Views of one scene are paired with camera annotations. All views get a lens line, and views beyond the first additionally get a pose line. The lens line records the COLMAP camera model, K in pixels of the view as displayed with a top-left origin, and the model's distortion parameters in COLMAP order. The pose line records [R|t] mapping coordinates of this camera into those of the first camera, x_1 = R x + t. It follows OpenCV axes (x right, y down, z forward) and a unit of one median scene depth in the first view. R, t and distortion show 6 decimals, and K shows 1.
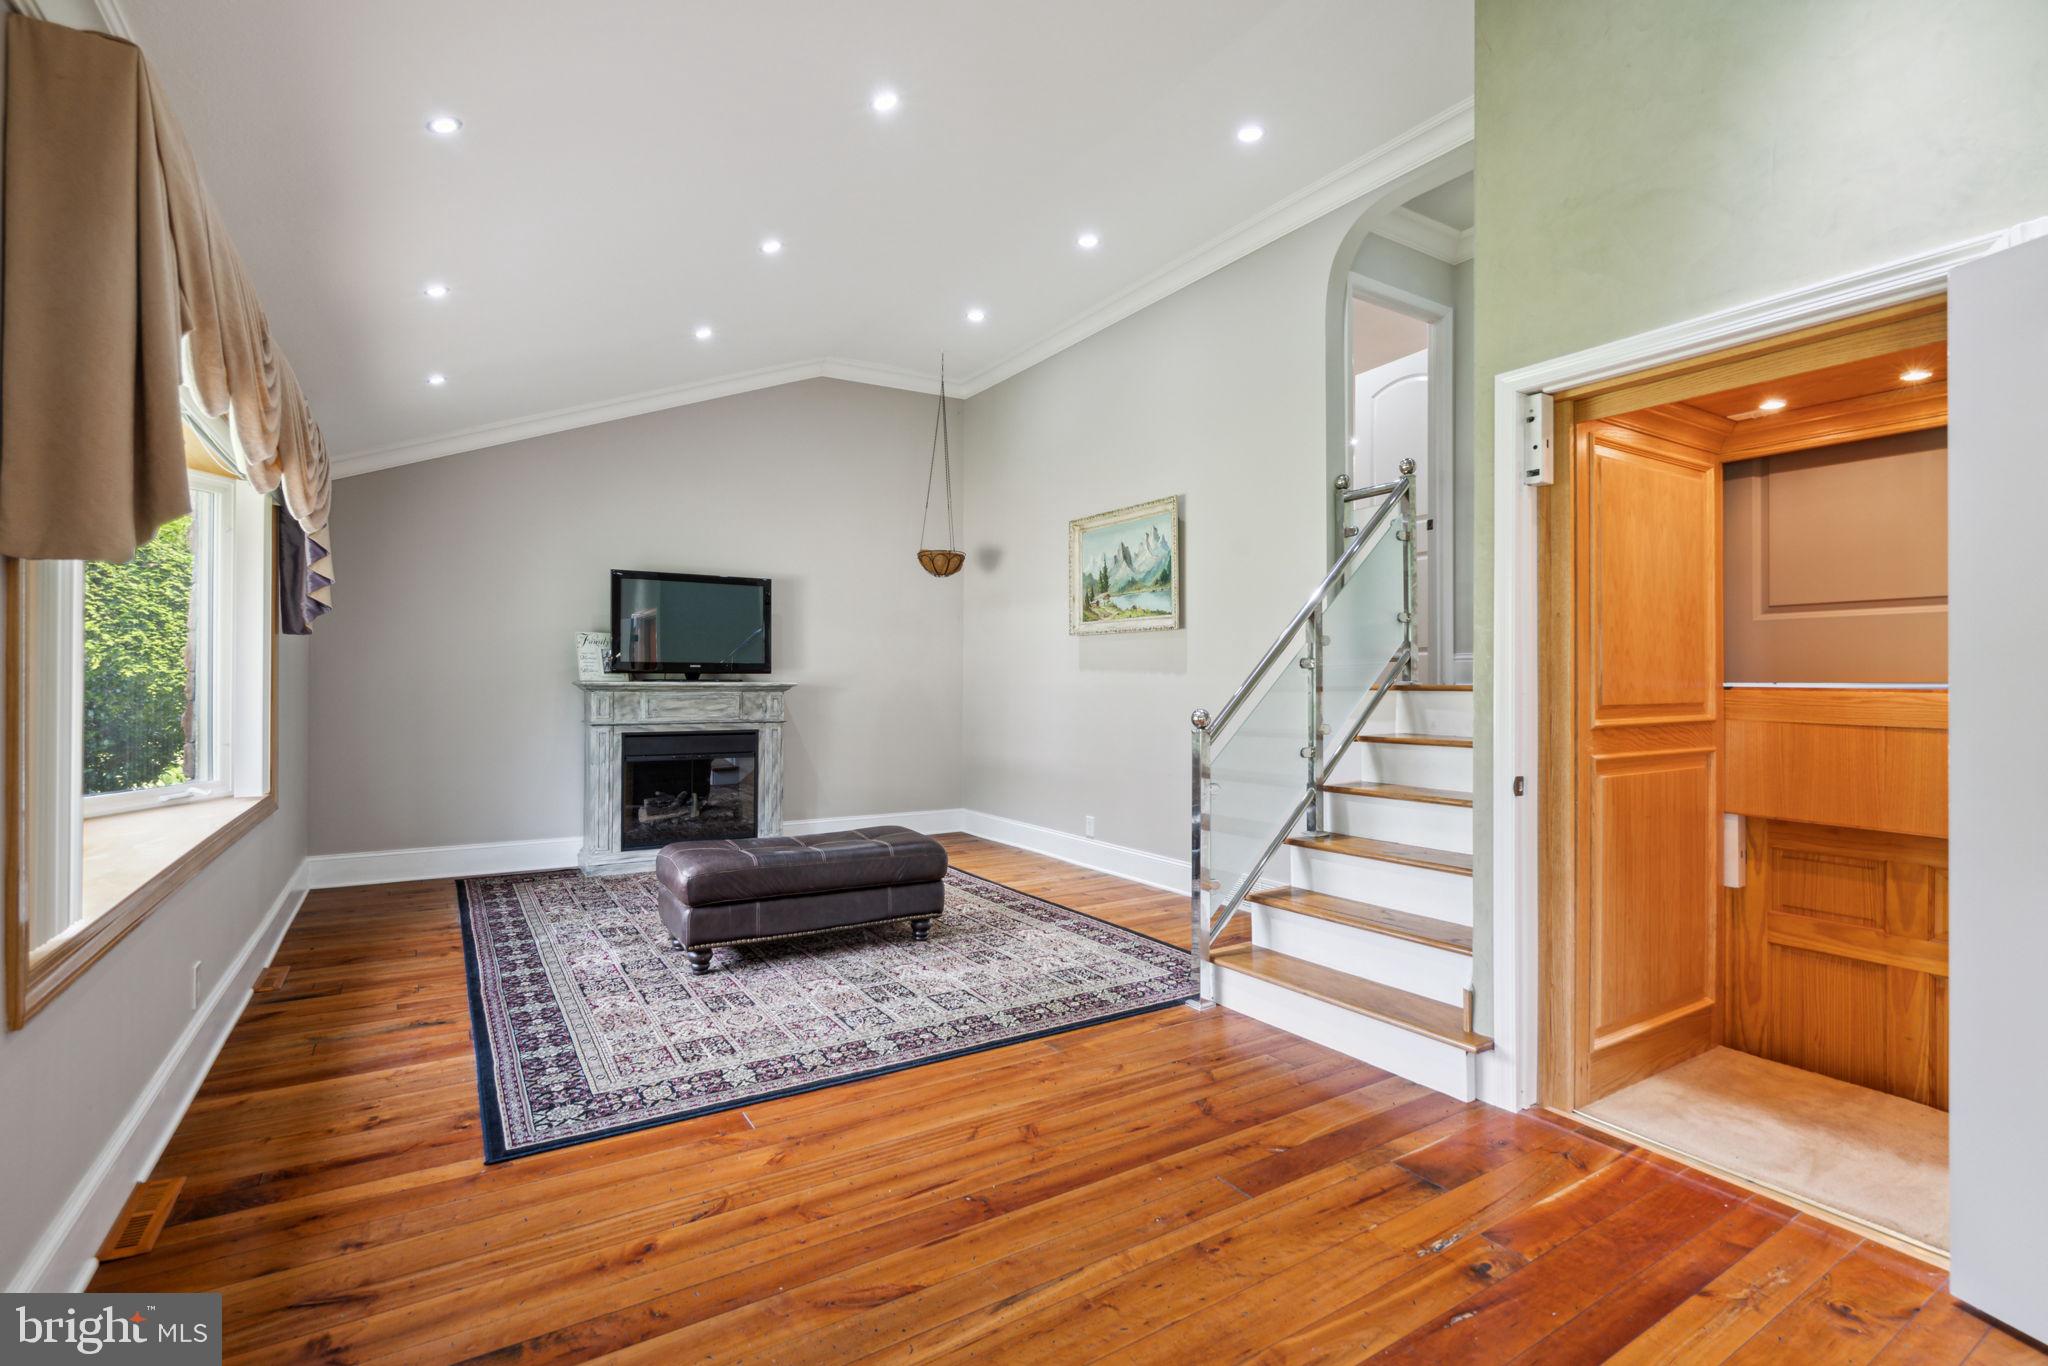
lens RADIAL K [[987.6, 0, 1026.9], [0, 987.6, 680.6], [0, 0, 1]] dist [-0.011461, 0.007913]
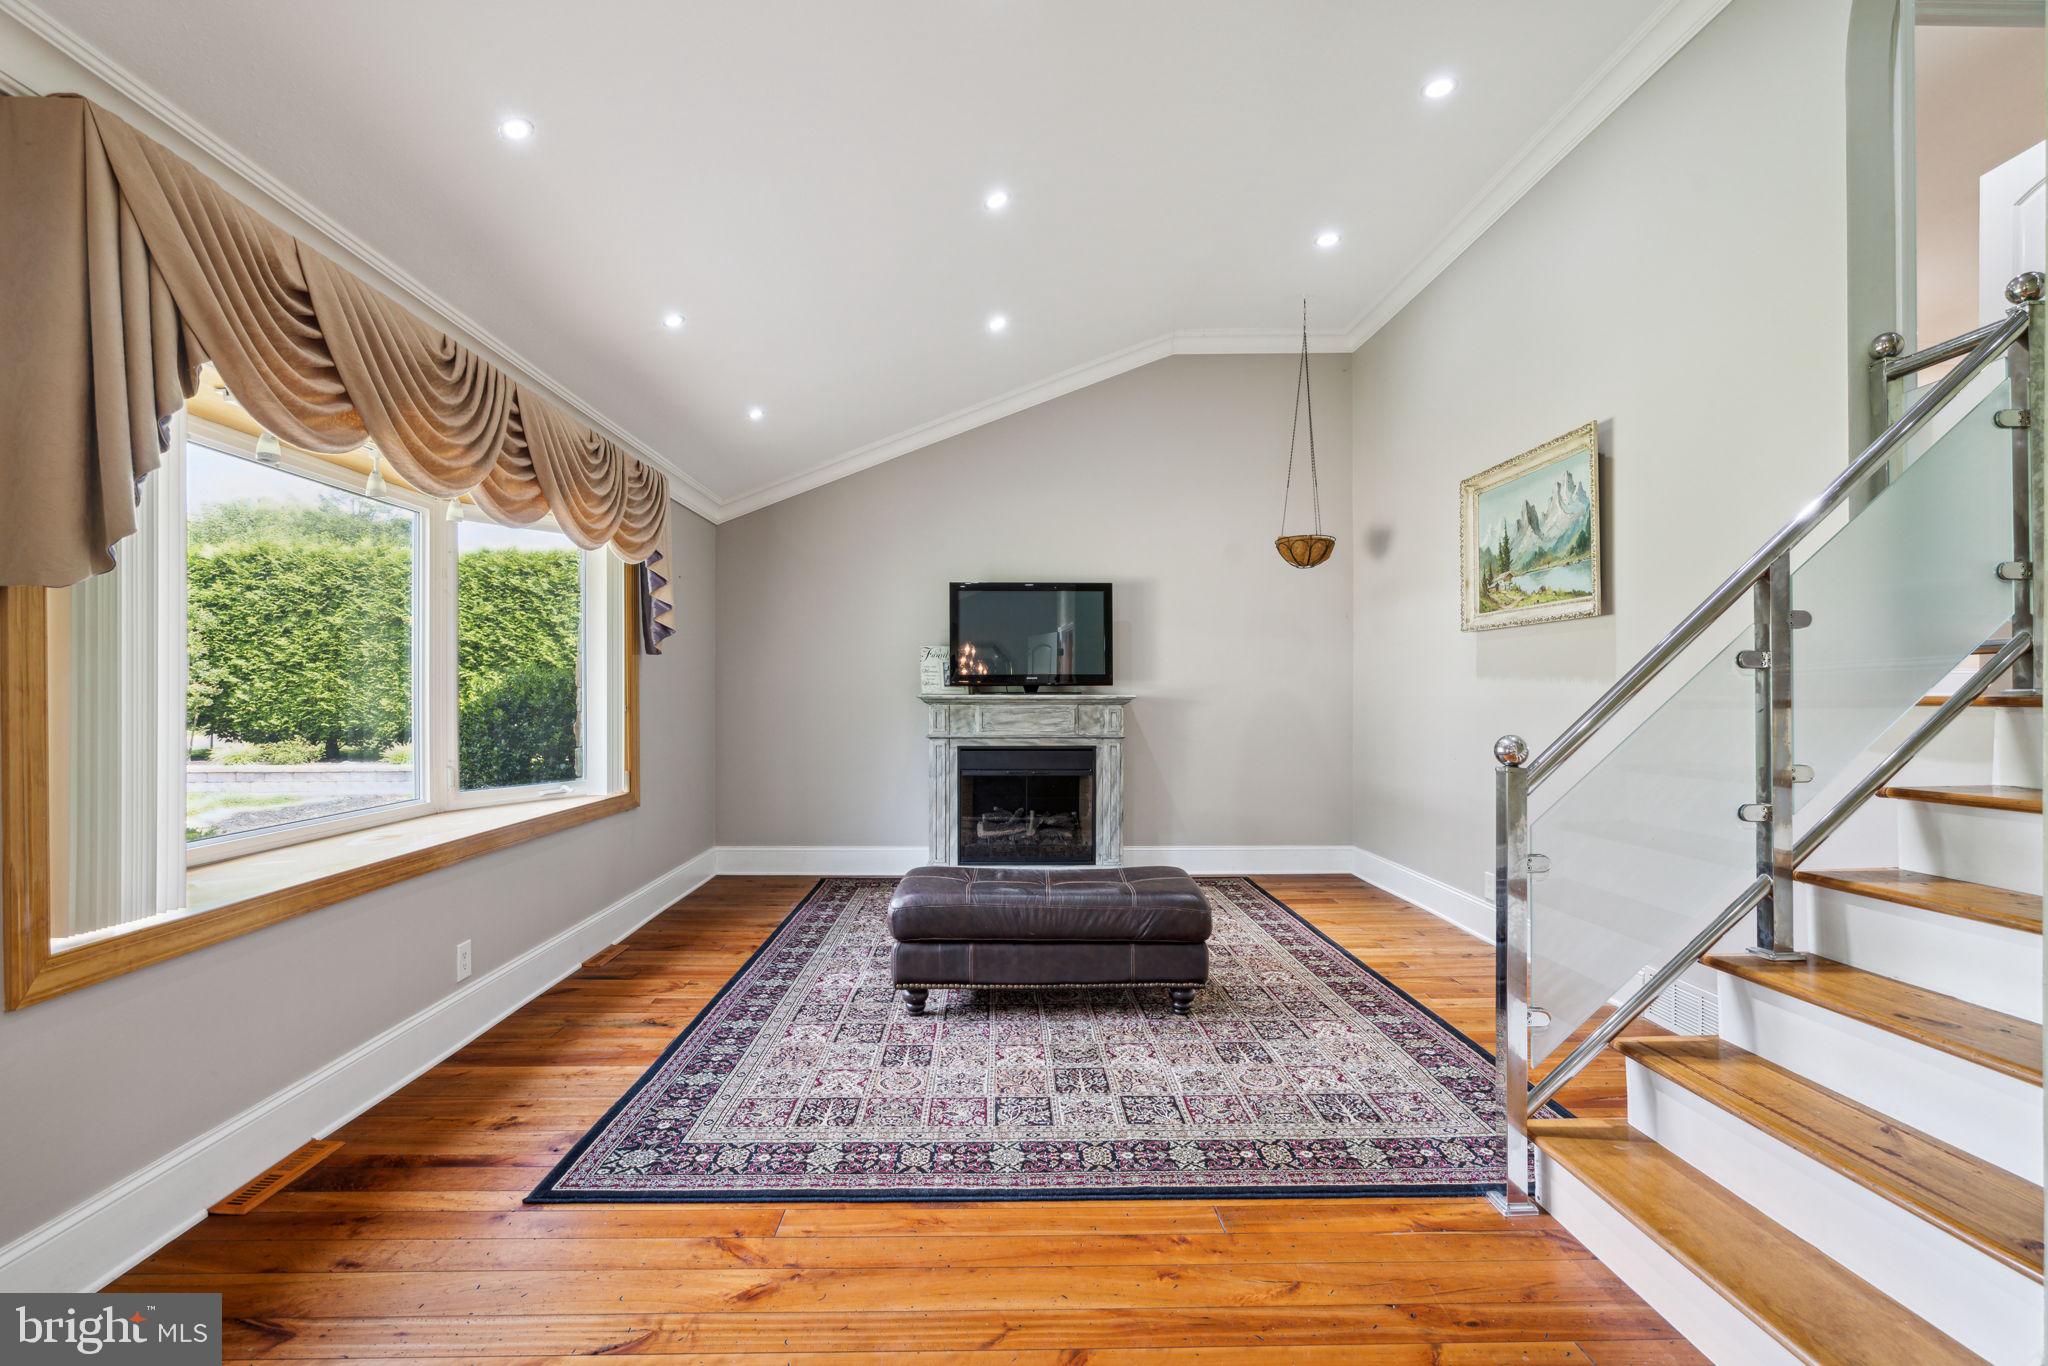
lens RADIAL K [[987.6, 0, 943.5], [0, 987.6, 696.6], [0, 0, 1]] dist [-0.011461, 0.007913]
pose [[0.846365, -0.002603, -0.532597, 0.173681], [0.004642, 0.999986, 0.002489, 0.000533], [0.532583, -0.004579, 0.846365, 0.233975]]
